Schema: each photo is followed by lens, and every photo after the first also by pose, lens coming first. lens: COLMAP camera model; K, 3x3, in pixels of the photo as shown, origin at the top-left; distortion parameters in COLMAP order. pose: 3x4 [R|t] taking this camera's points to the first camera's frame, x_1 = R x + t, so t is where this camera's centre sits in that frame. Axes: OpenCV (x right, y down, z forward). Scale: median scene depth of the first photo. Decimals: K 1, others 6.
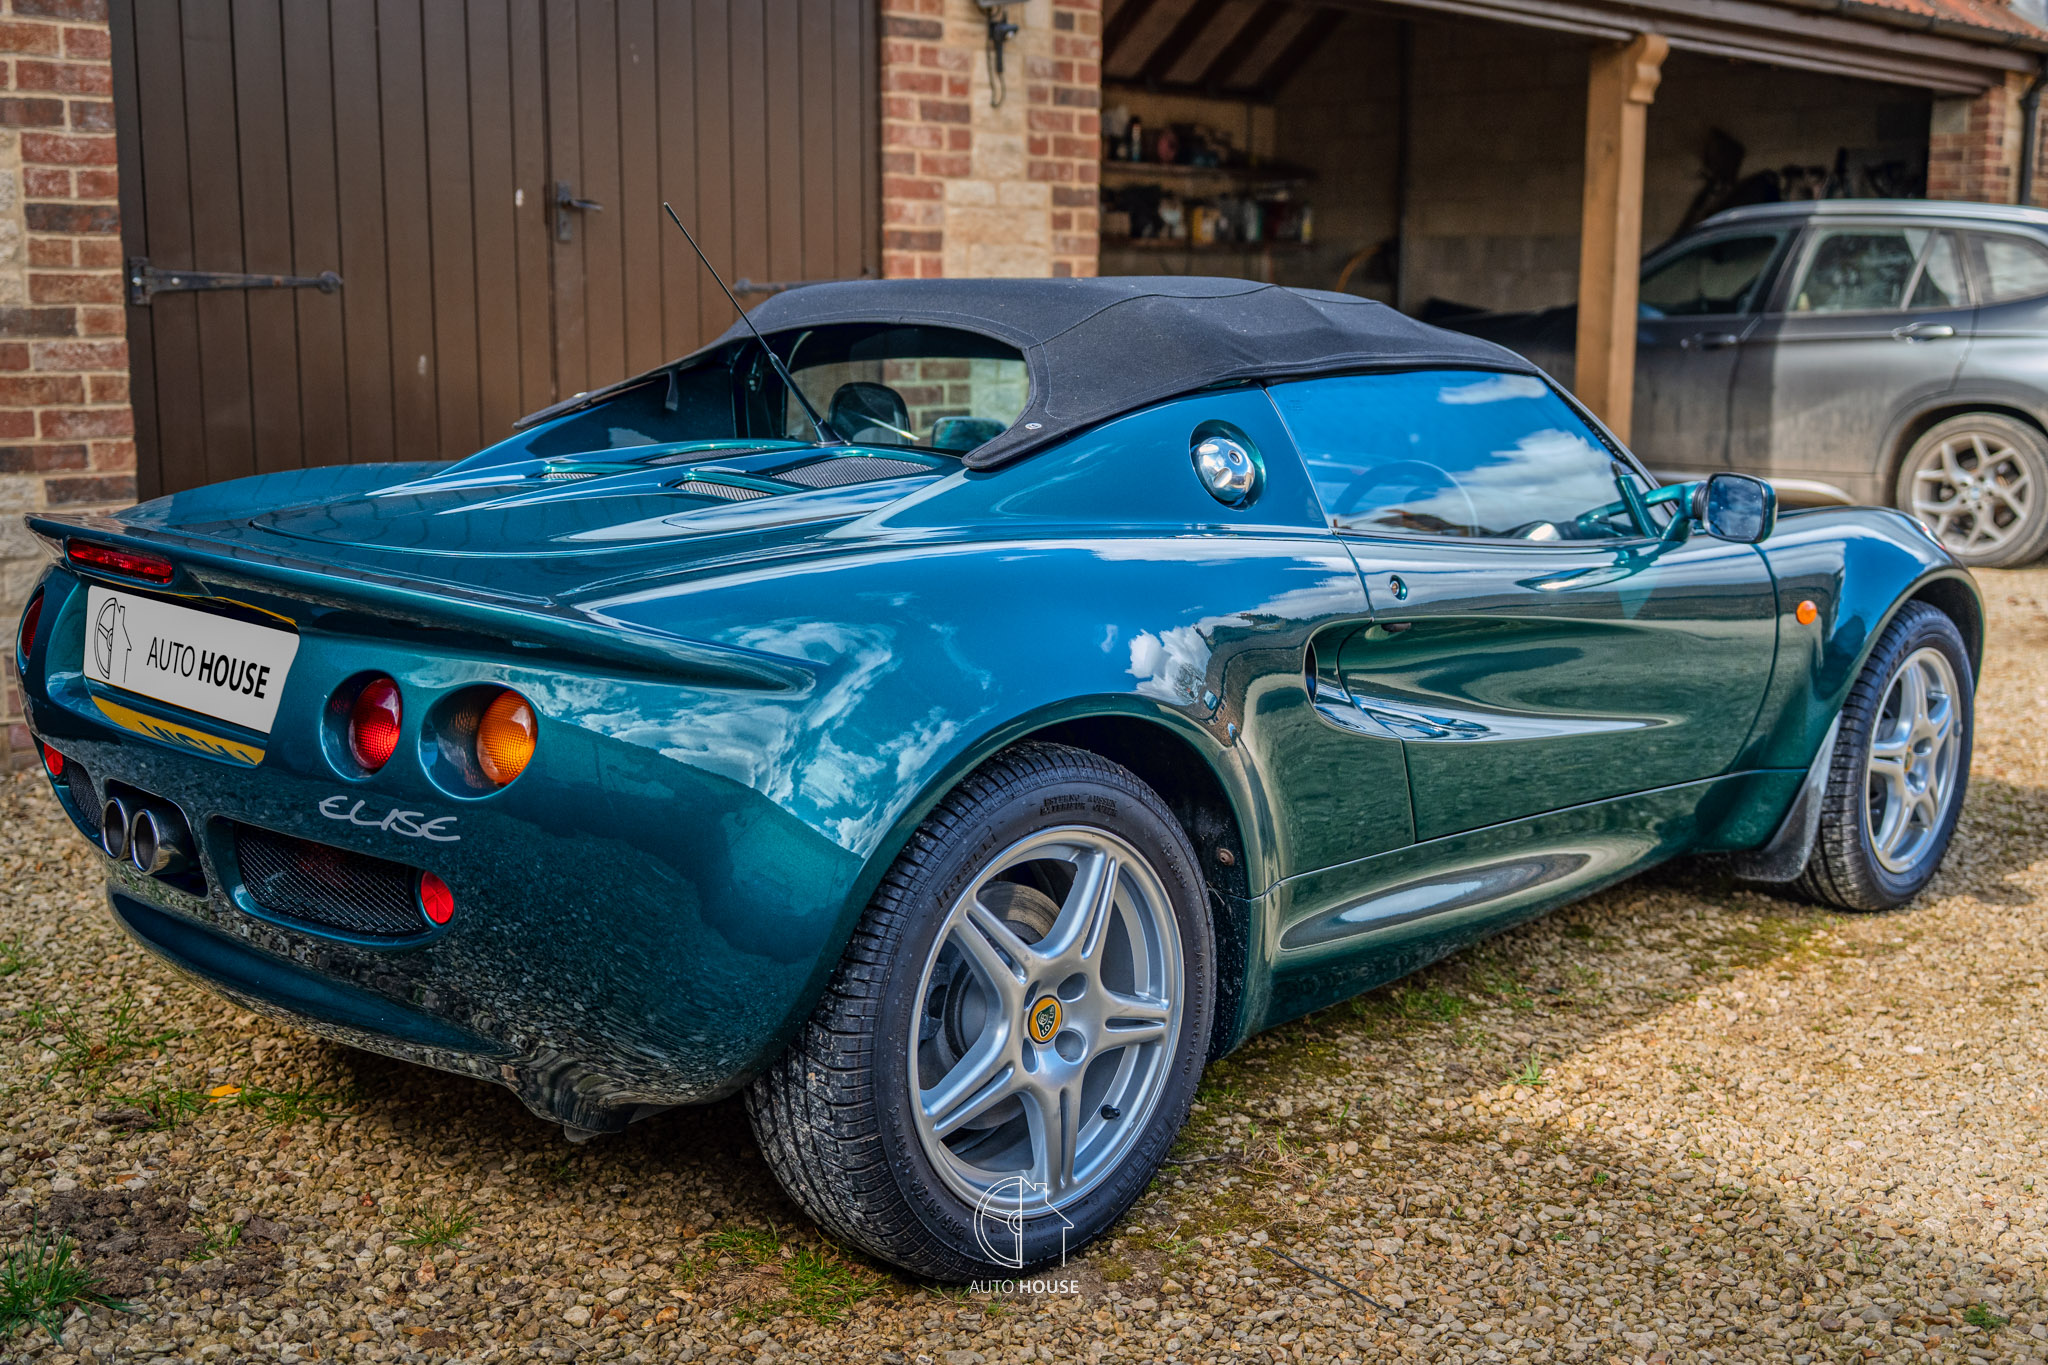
lens RADIAL K [[2221.6, 0, 1024.0], [0, 2221.6, 682.5], [0, 0, 1]] dist [-0.009523, -0.020314]
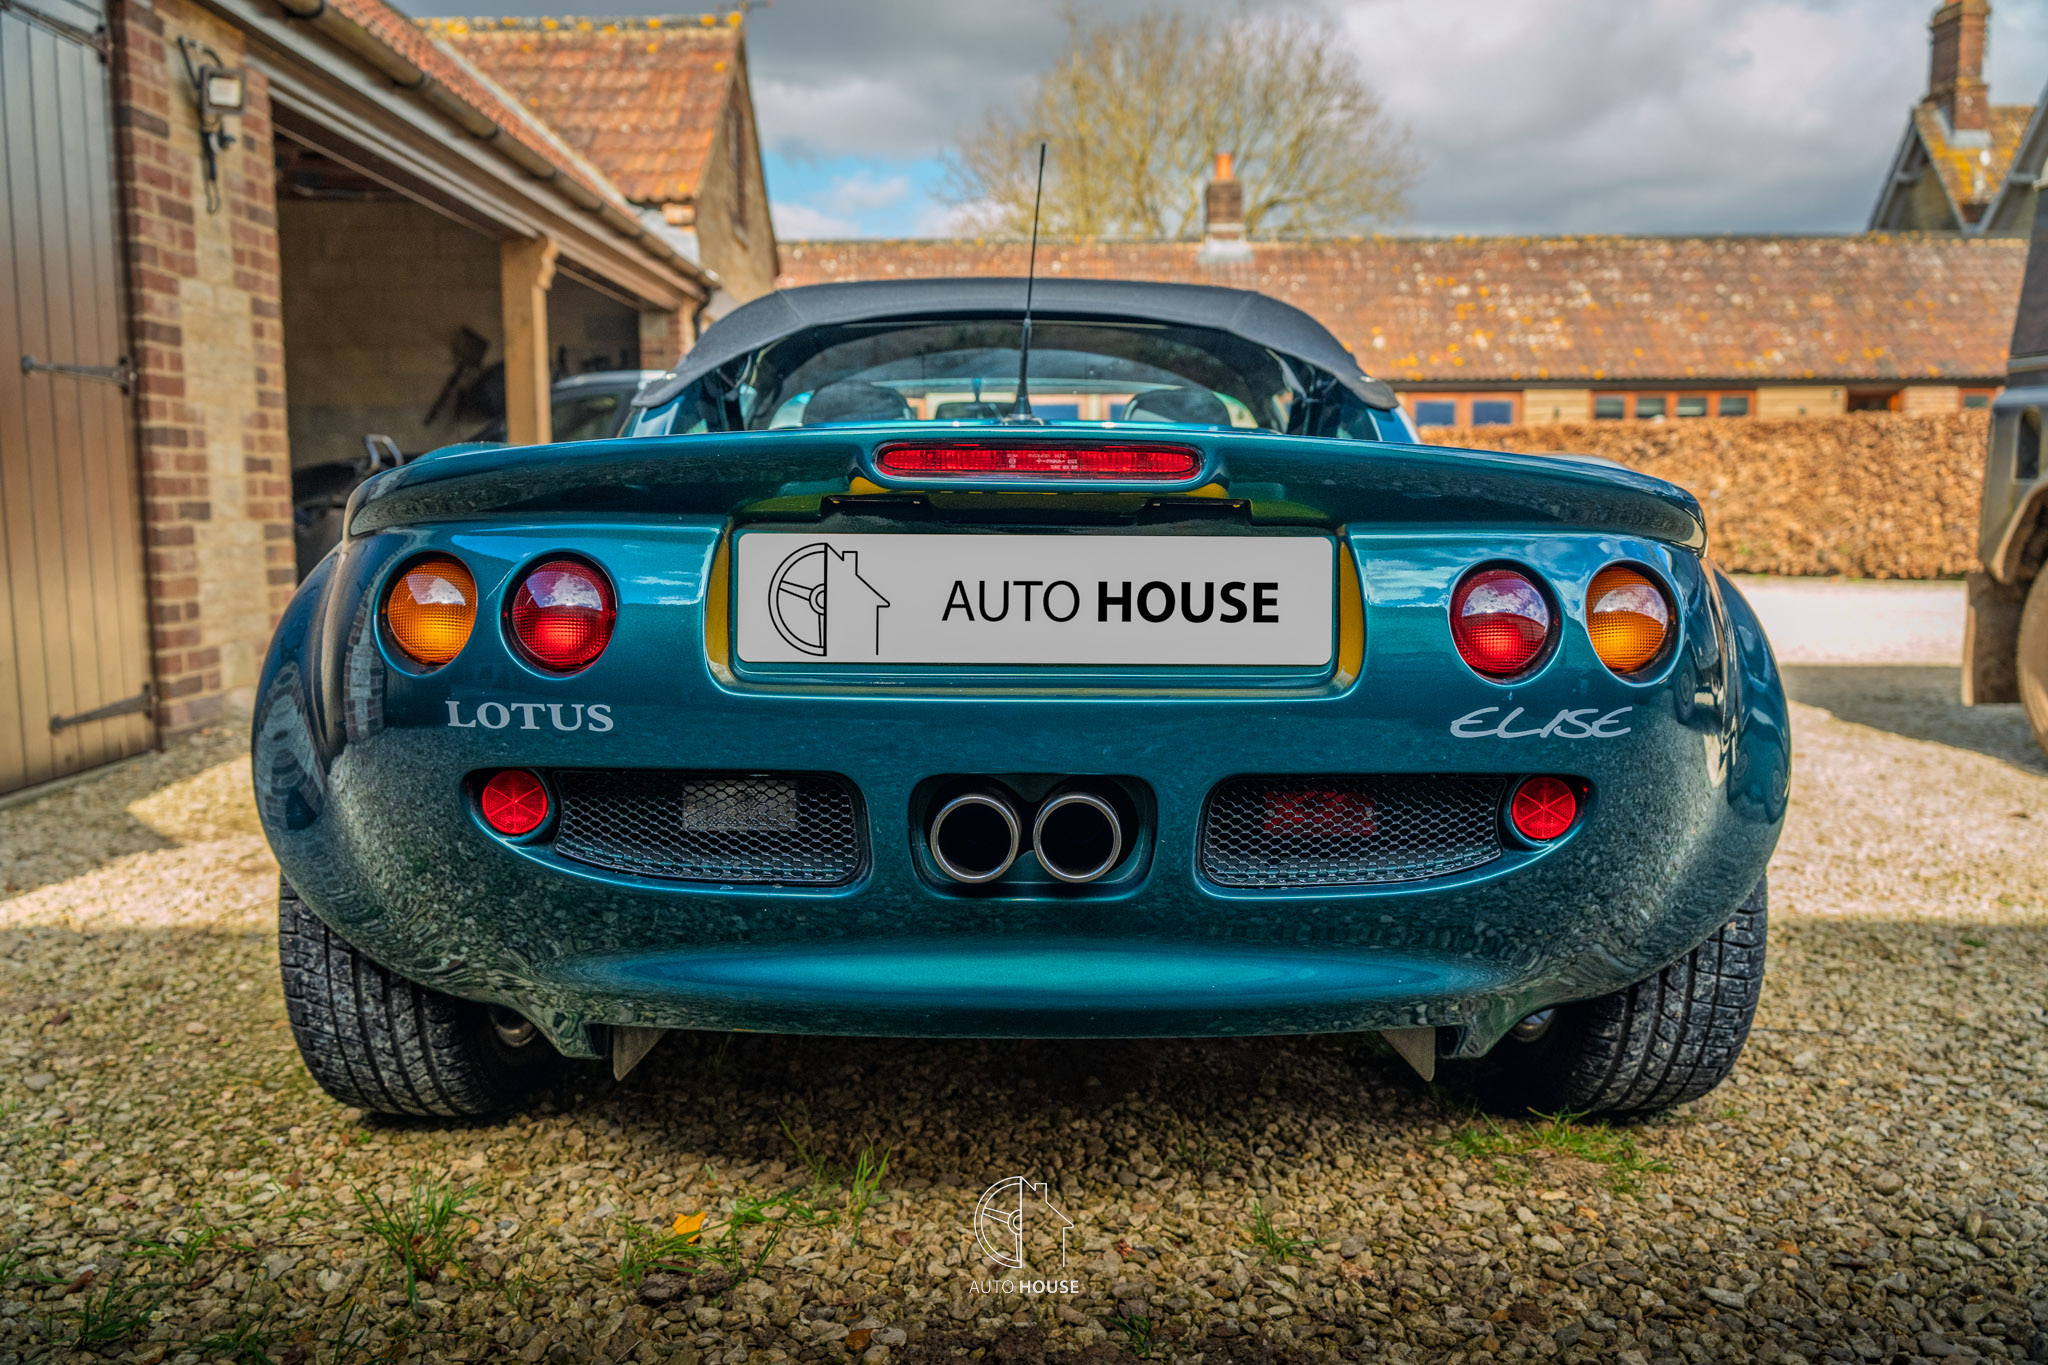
lens RADIAL K [[1591.2, 0, 1024.0], [0, 1591.2, 682.5], [0, 0, 1]] dist [-0.011425, -0.002029]
pose [[0.705933, -0.088798, 0.702690, -0.293625], [0.125013, 0.992155, -0.000212, 0.006548], [-0.697159, 0.087995, 0.711496, 0.234133]]
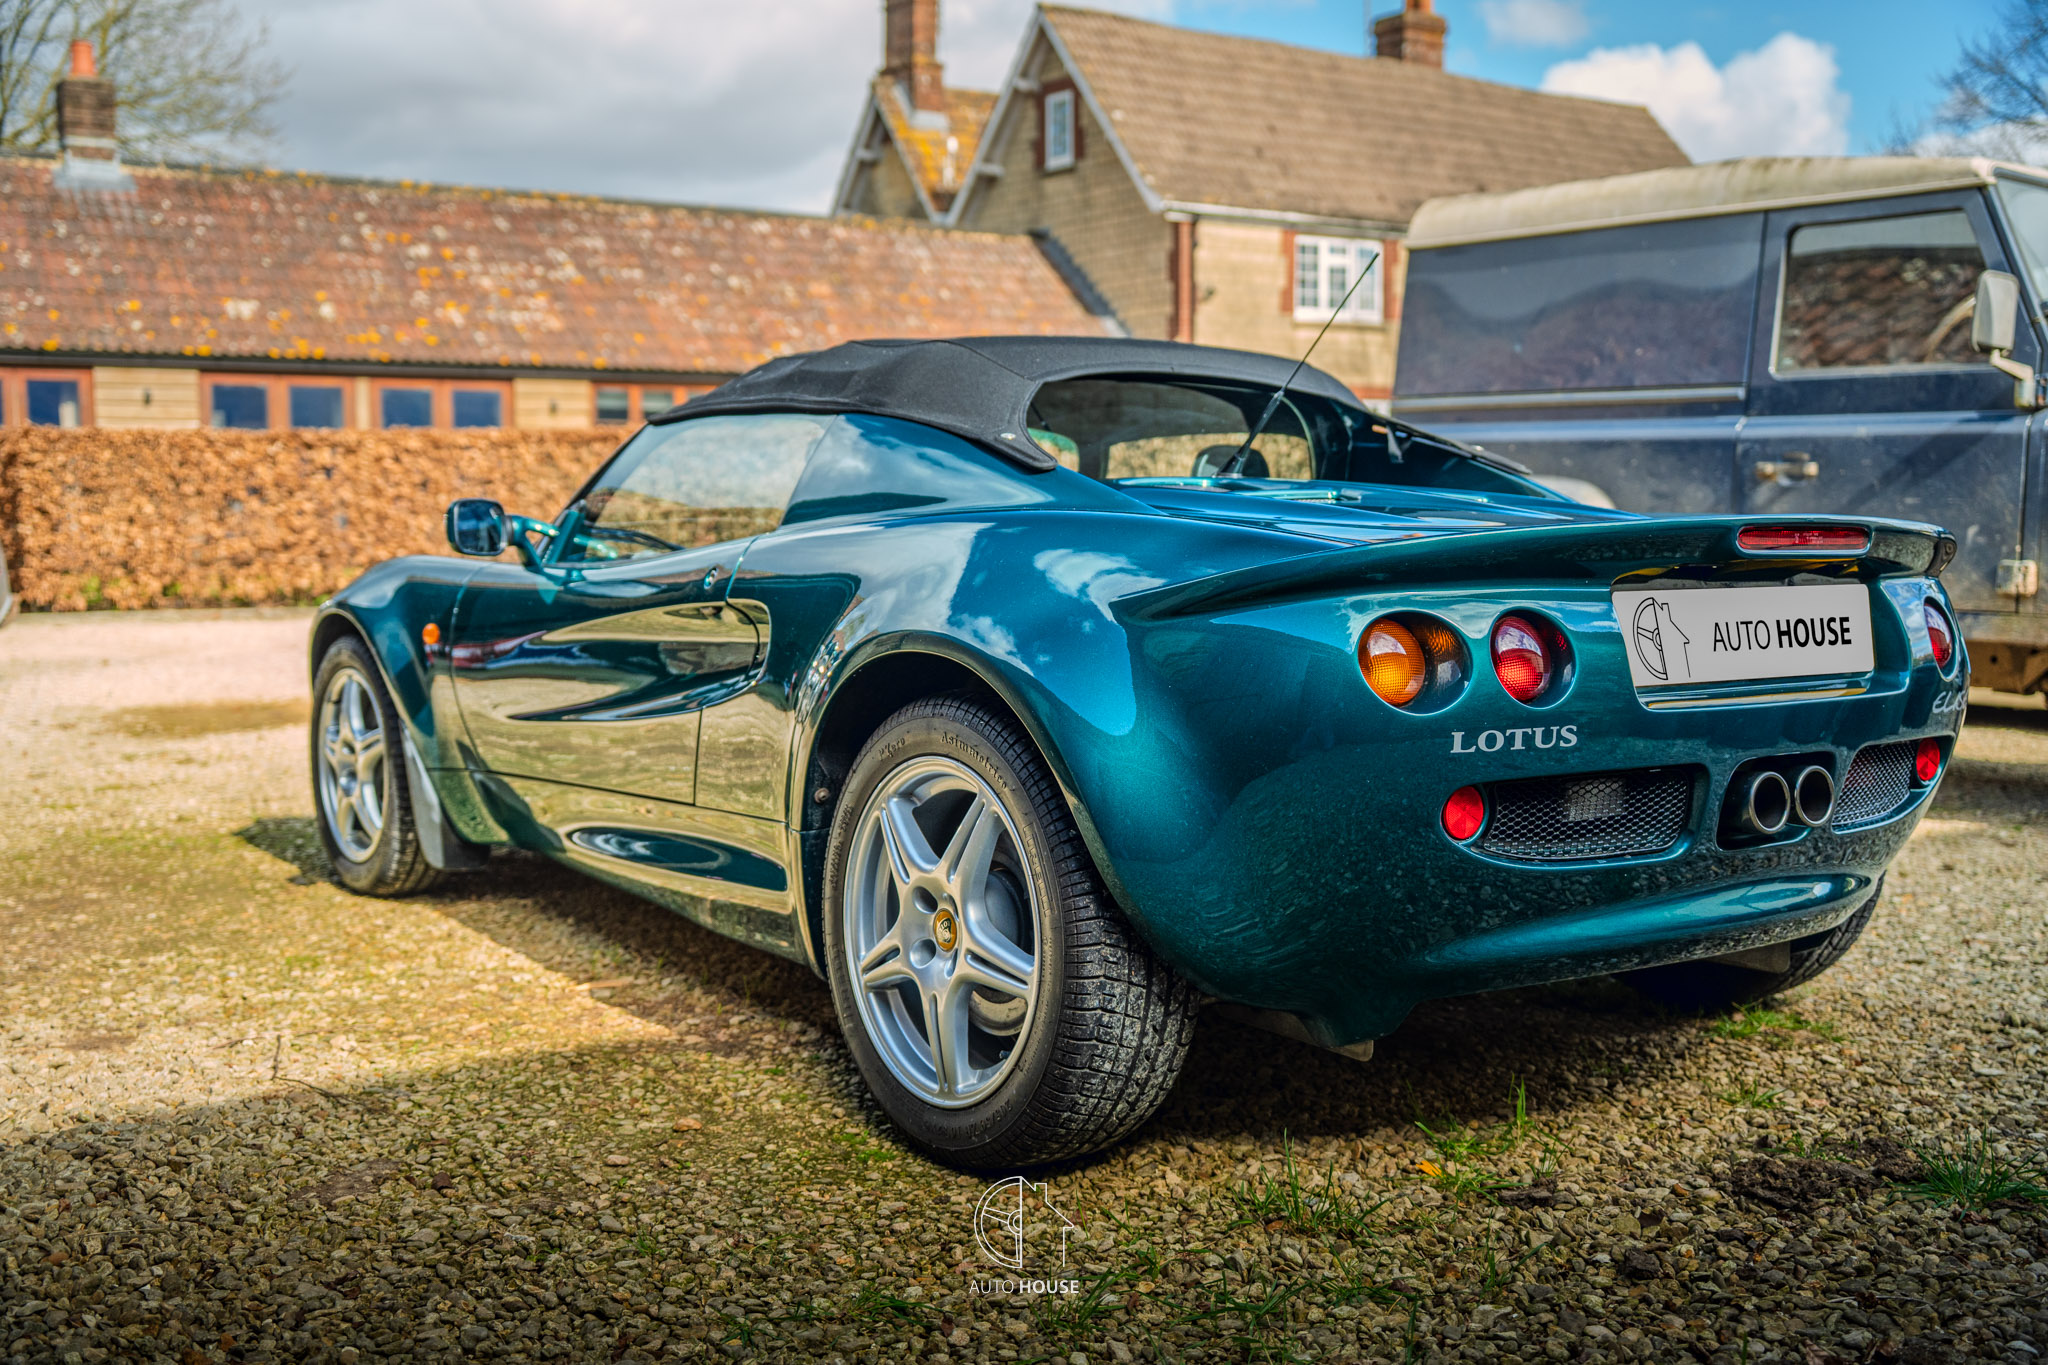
lens RADIAL K [[2056.3, 0, 1024.0], [0, 2056.3, 682.5], [0, 0, 1]] dist [-0.006470, -0.006133]
pose [[0.177729, -0.091262, 0.979839, -0.544324], [0.168467, 0.983813, 0.061075, -0.041466], [-0.969552, 0.154216, 0.190227, 0.440980]]
